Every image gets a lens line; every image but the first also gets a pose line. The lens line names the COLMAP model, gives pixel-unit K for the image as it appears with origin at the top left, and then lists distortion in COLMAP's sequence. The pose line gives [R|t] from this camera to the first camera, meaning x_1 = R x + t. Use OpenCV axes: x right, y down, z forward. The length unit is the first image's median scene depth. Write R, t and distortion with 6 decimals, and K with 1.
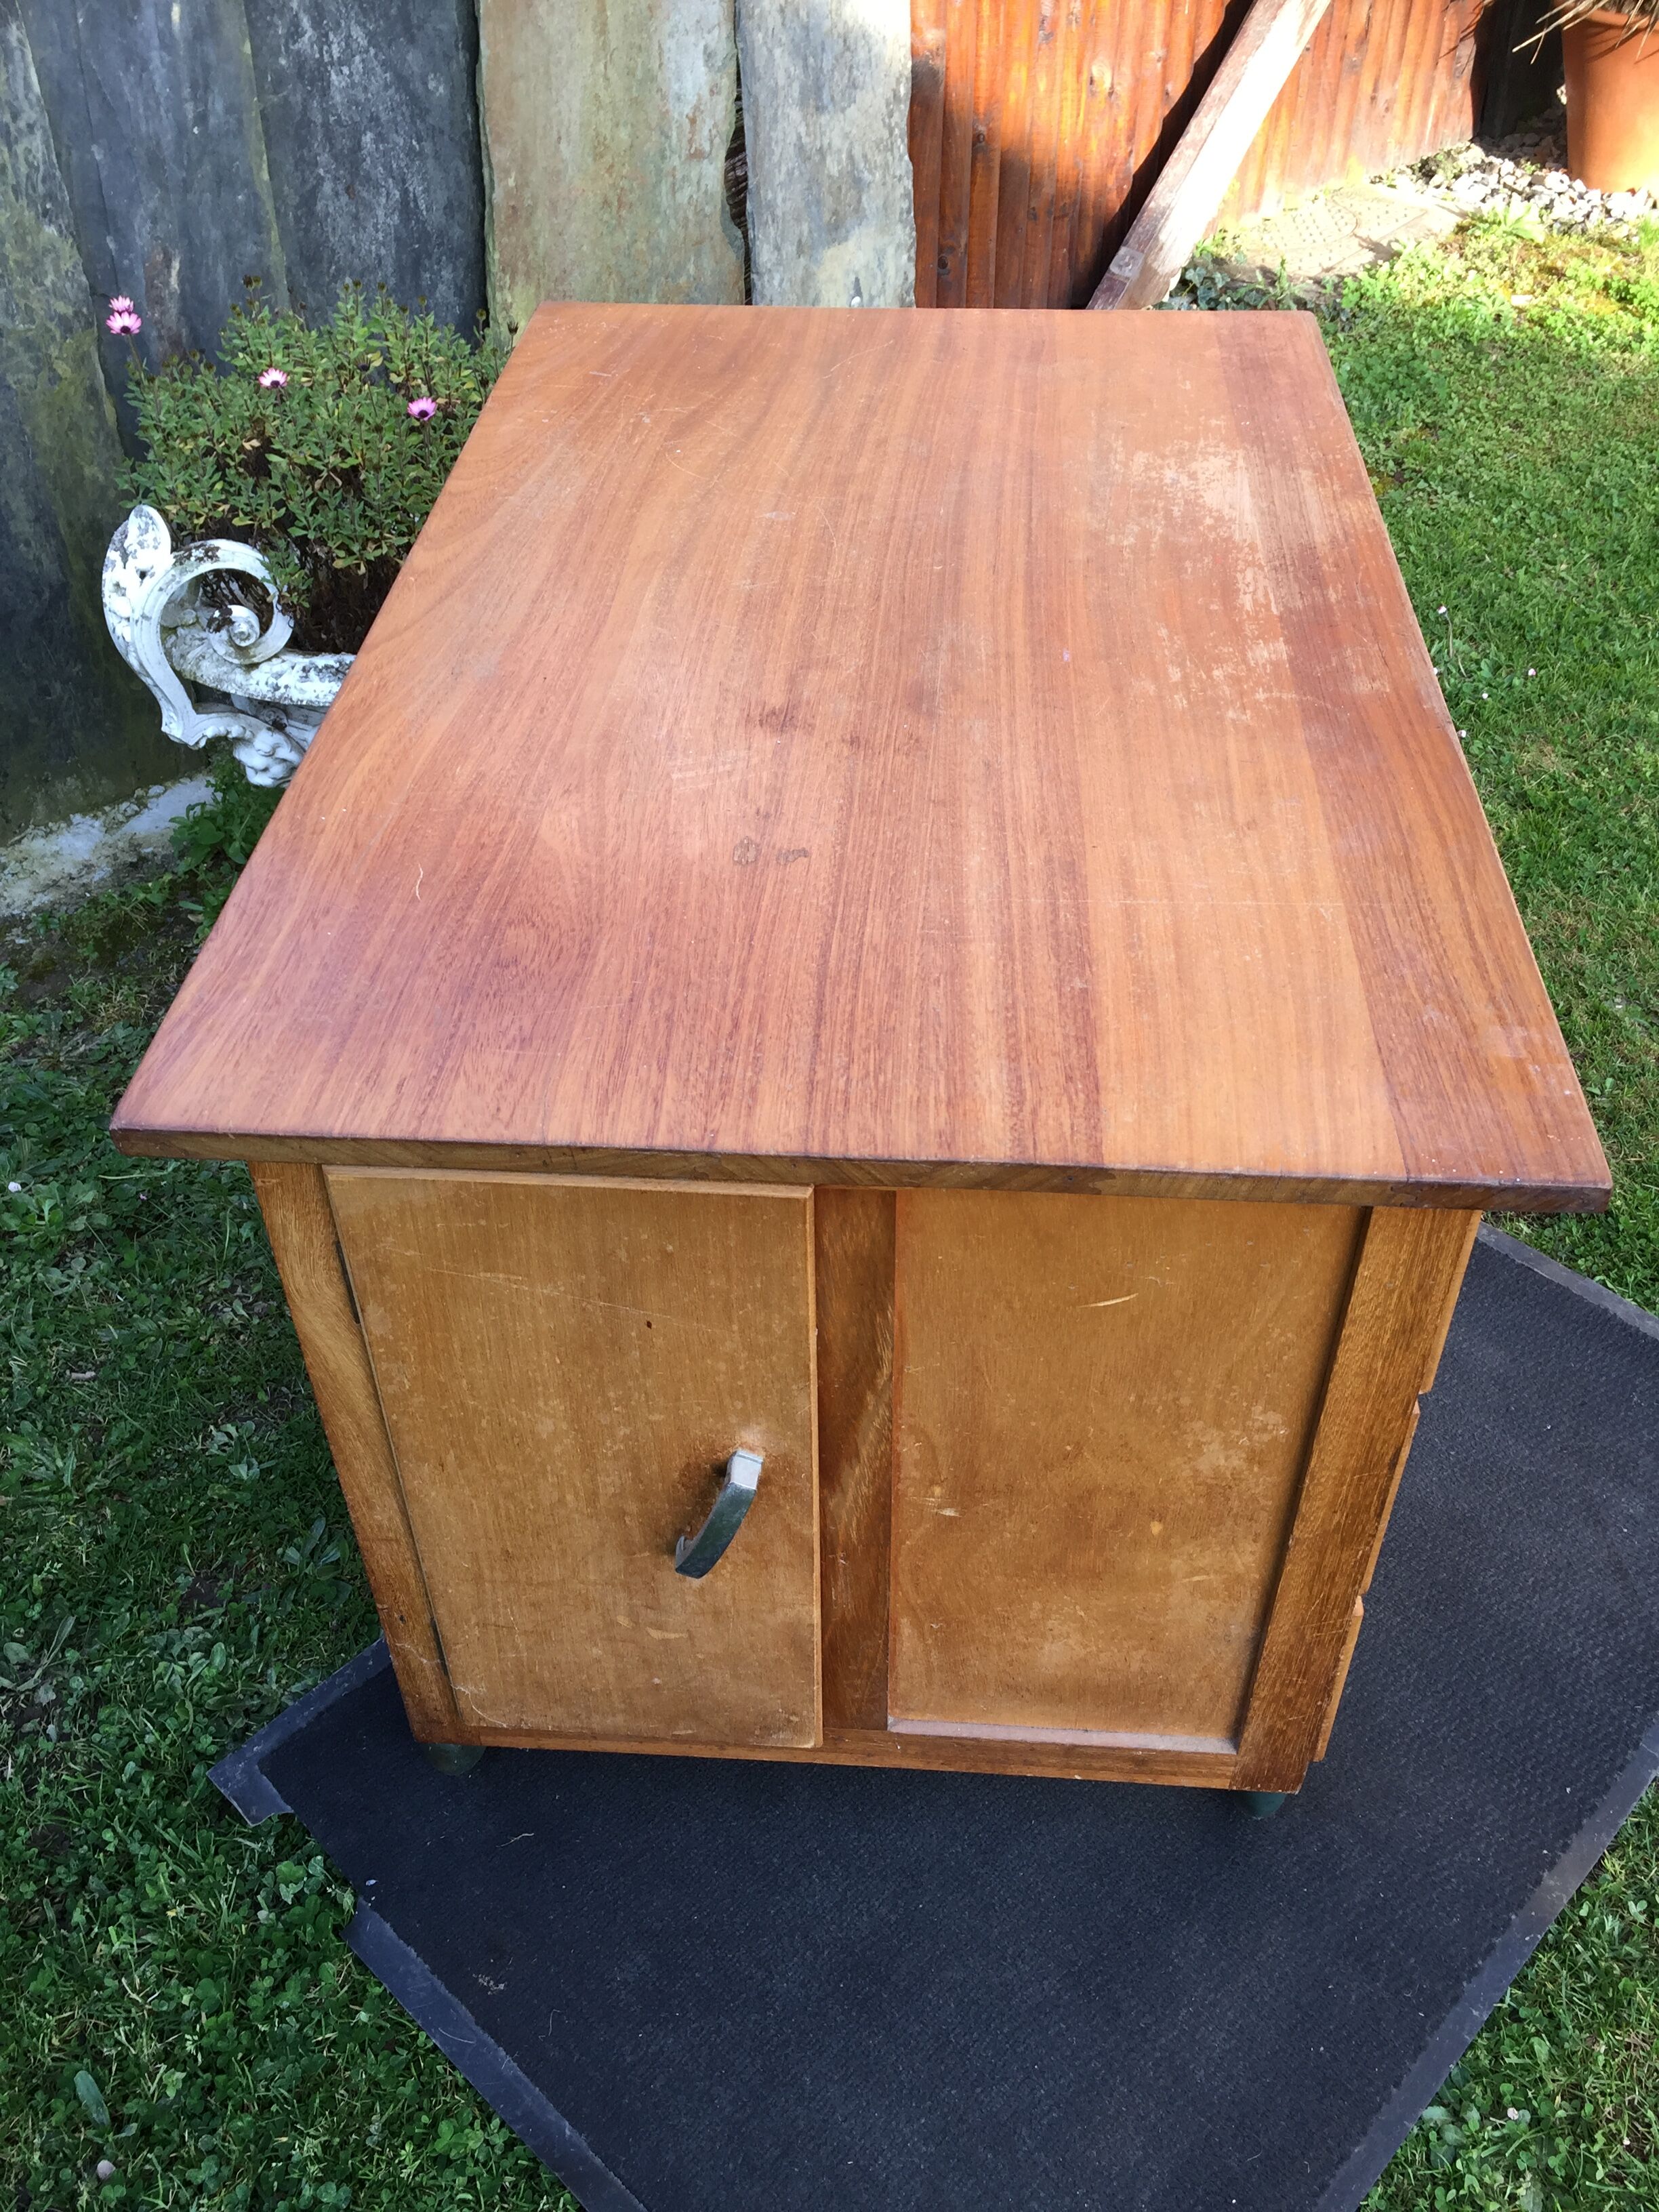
lens RADIAL K [[1895.2, 0, 847.5], [0, 1895.2, 1119.6], [0, 0, 1]] dist [0.087807, -0.122710]
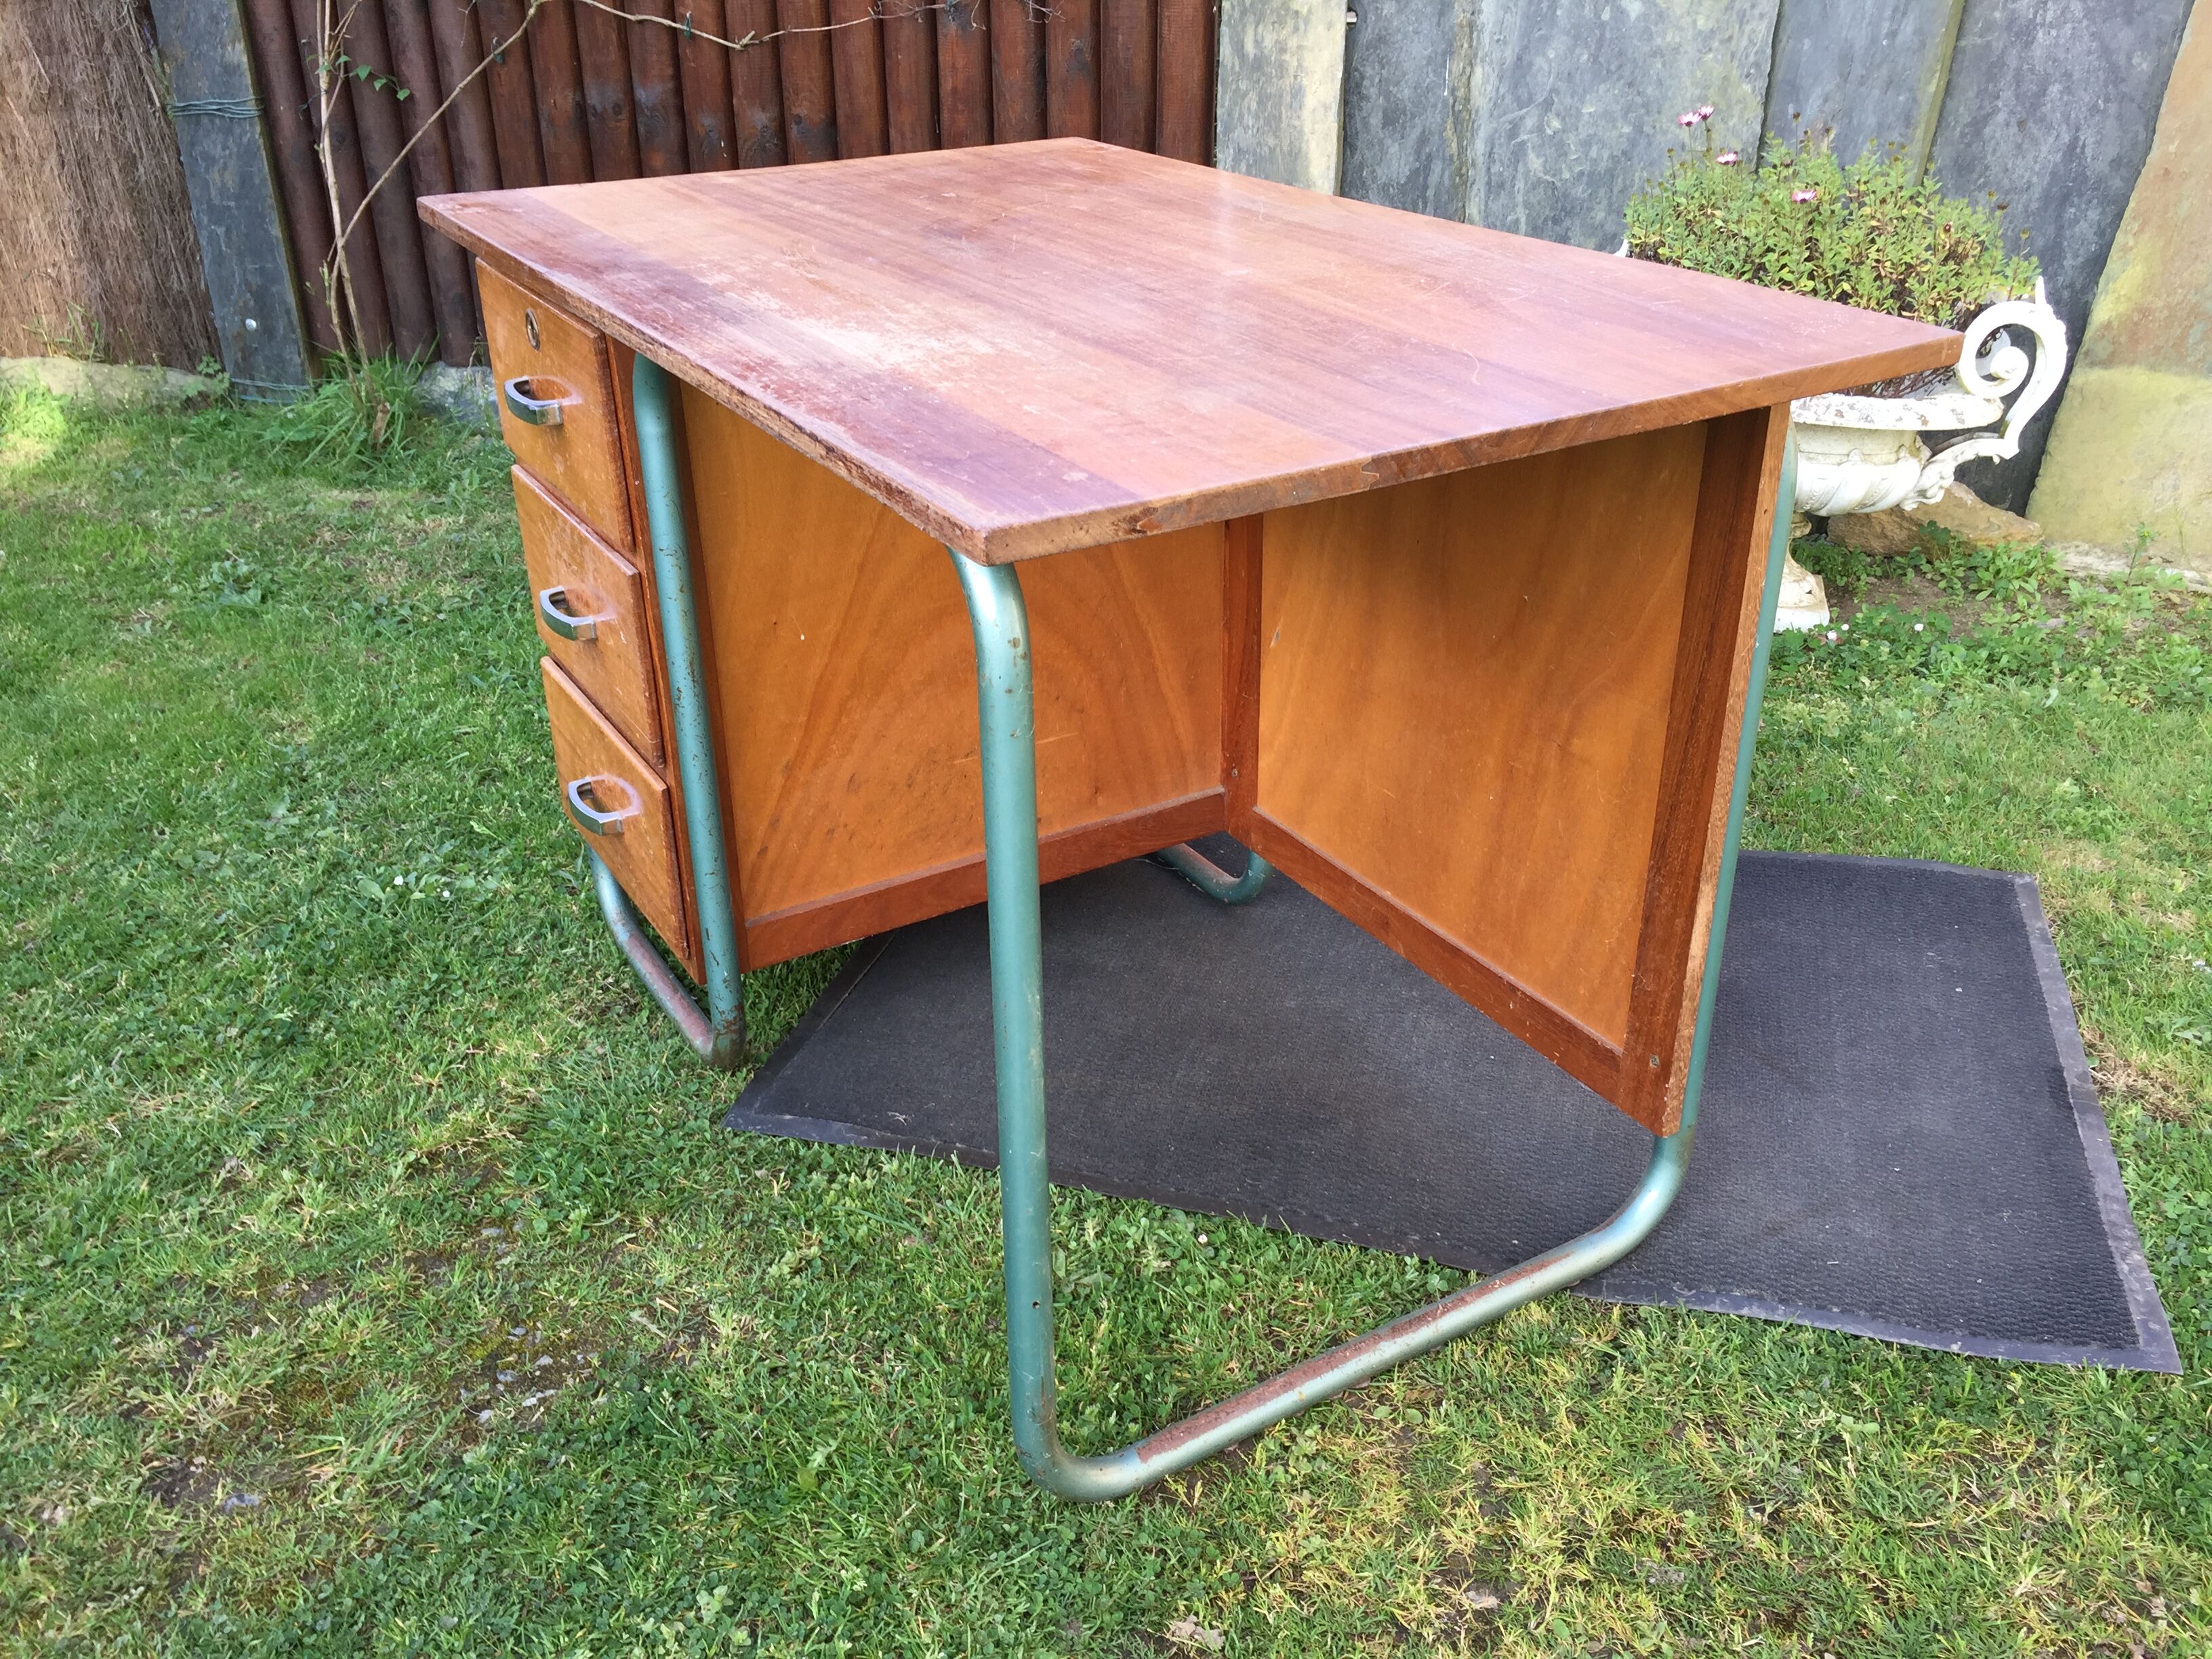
lens RADIAL K [[1895.2, 0, 1104.7], [0, 1895.2, 831.3], [0, 0, 1]] dist [0.087807, -0.122710]
pose [[0.459964, 0.407013, -0.789160, 0.697765], [-0.582106, 0.809350, 0.078144, 0.141276], [0.670512, 0.423431, 0.609196, 0.056909]]
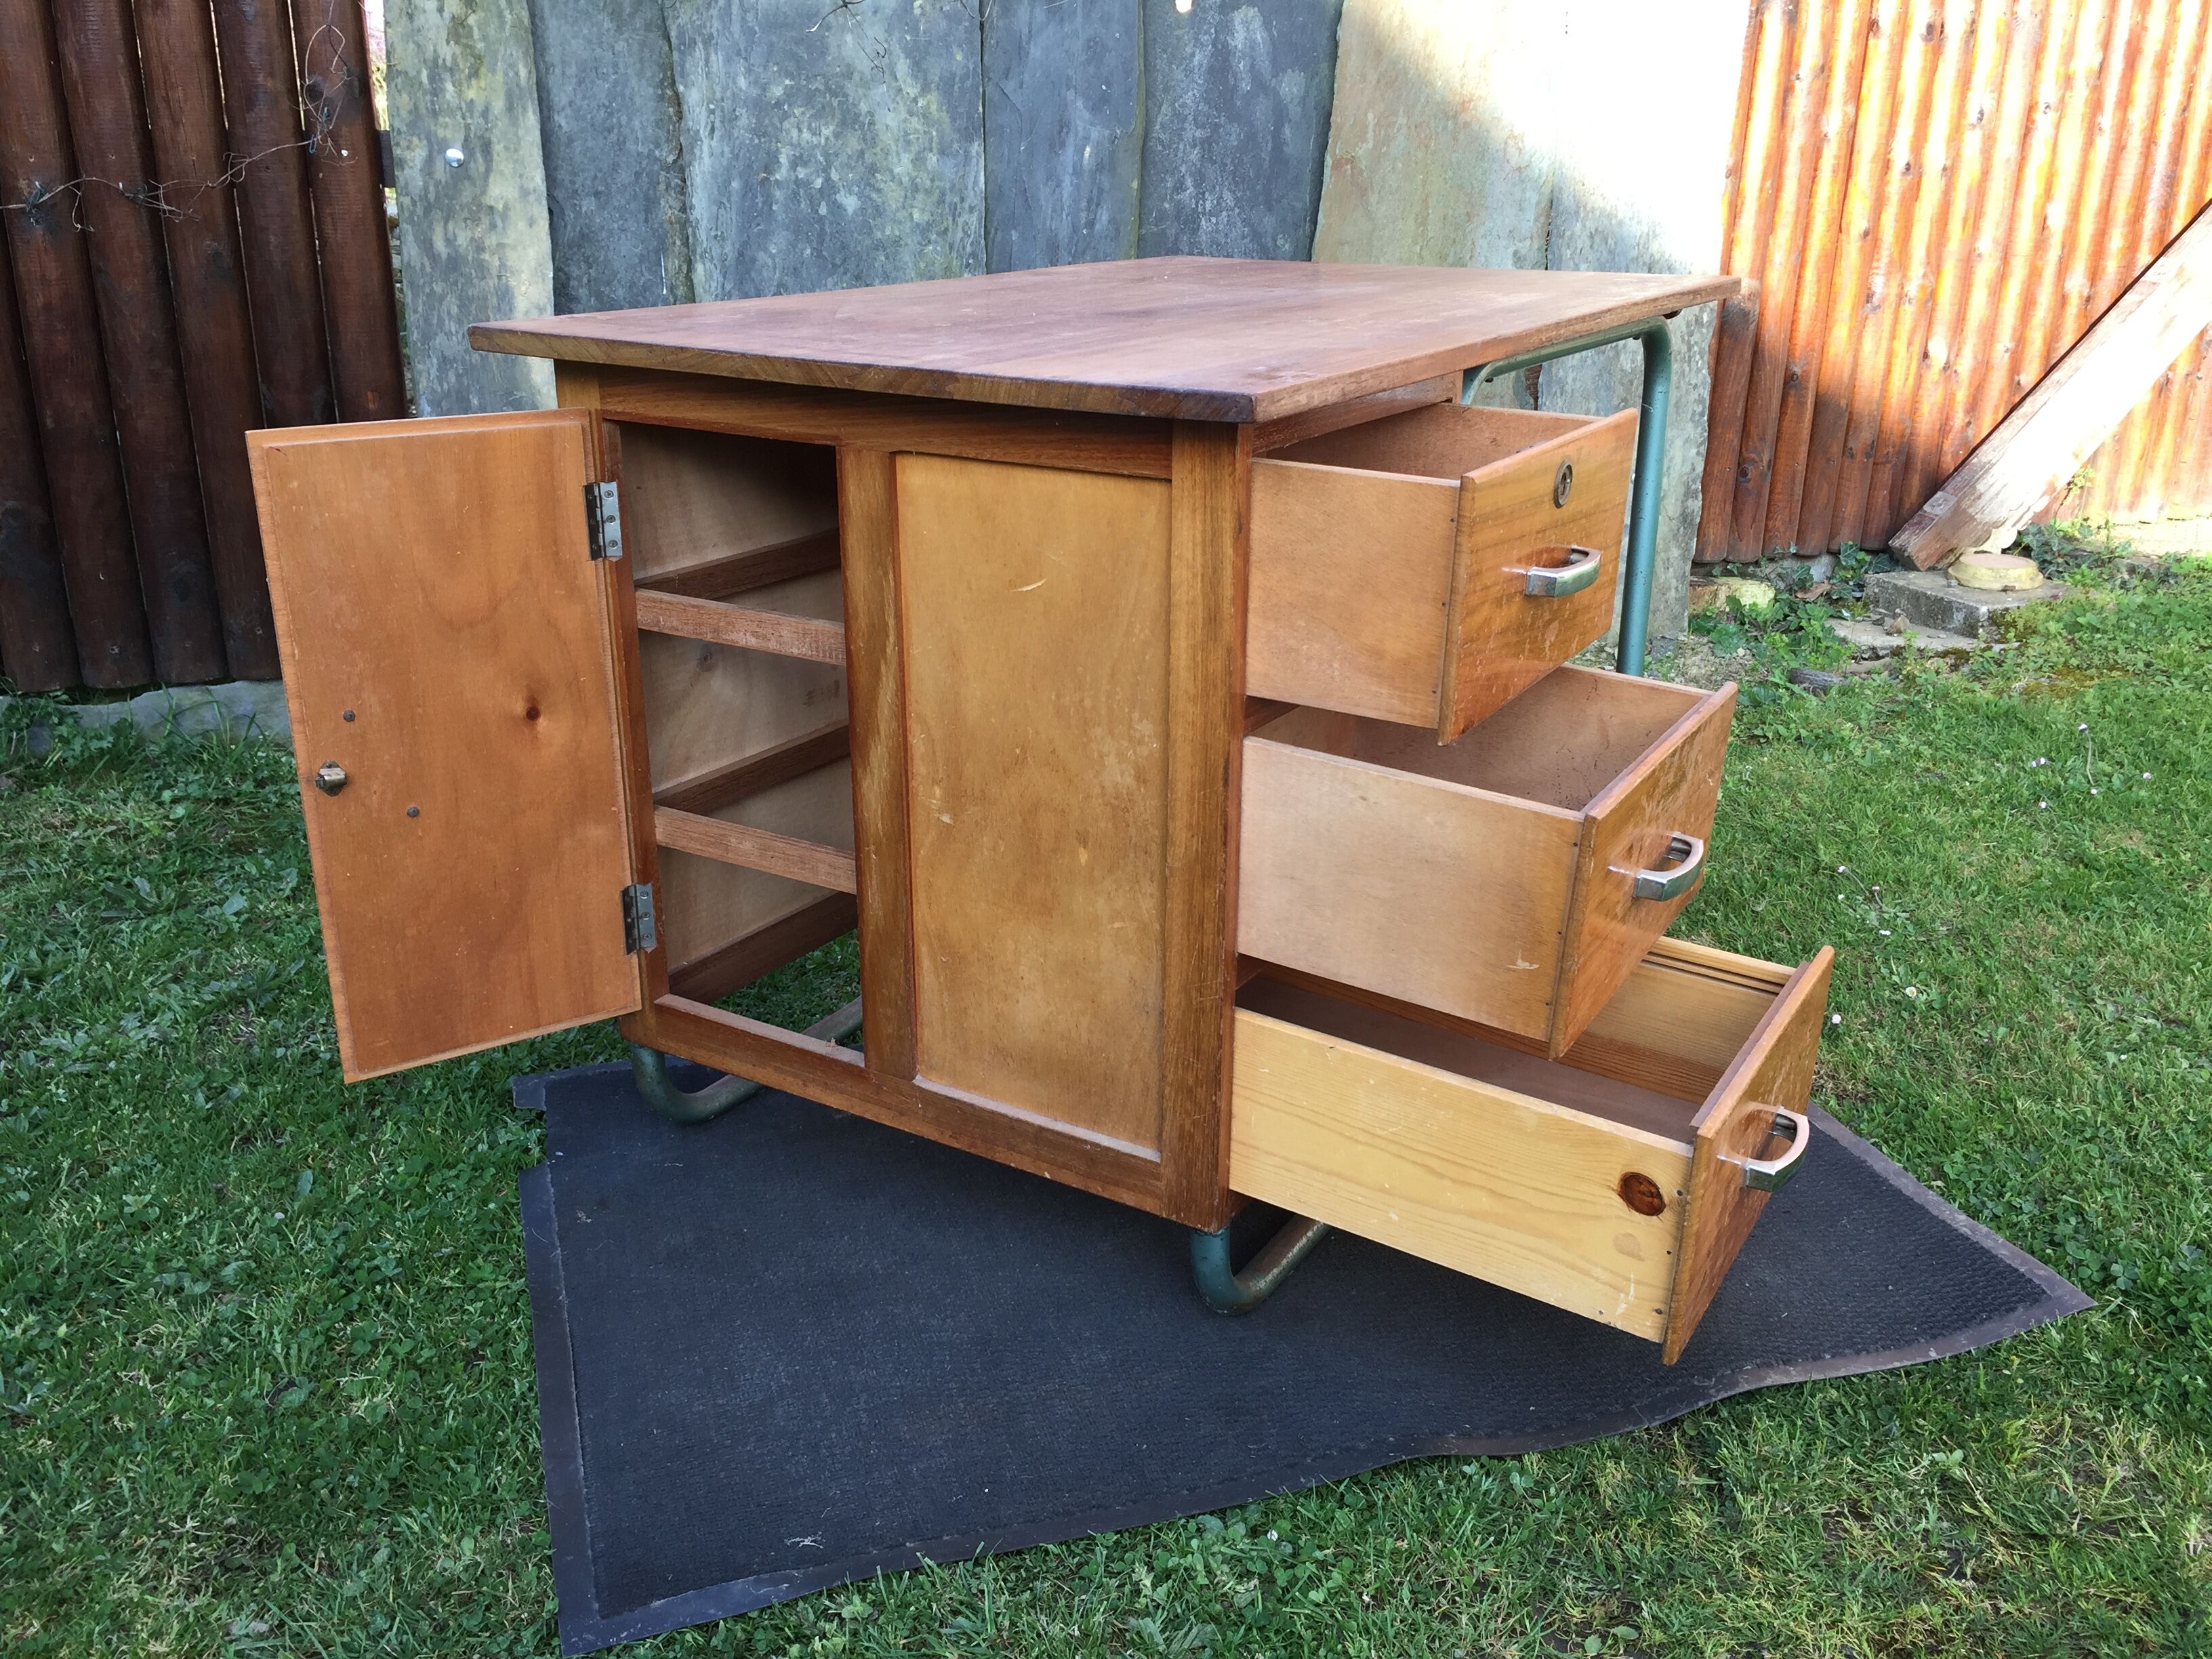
lens RADIAL K [[1895.2, 0, 1108.9], [0, 1895.2, 834.7], [0, 0, 1]] dist [0.087807, -0.122710]
pose [[0.880814, 0.173437, -0.440553, 0.382924], [-0.321830, 0.901795, -0.288428, 0.294971], [0.347264, 0.395834, 0.850131, -0.018988]]
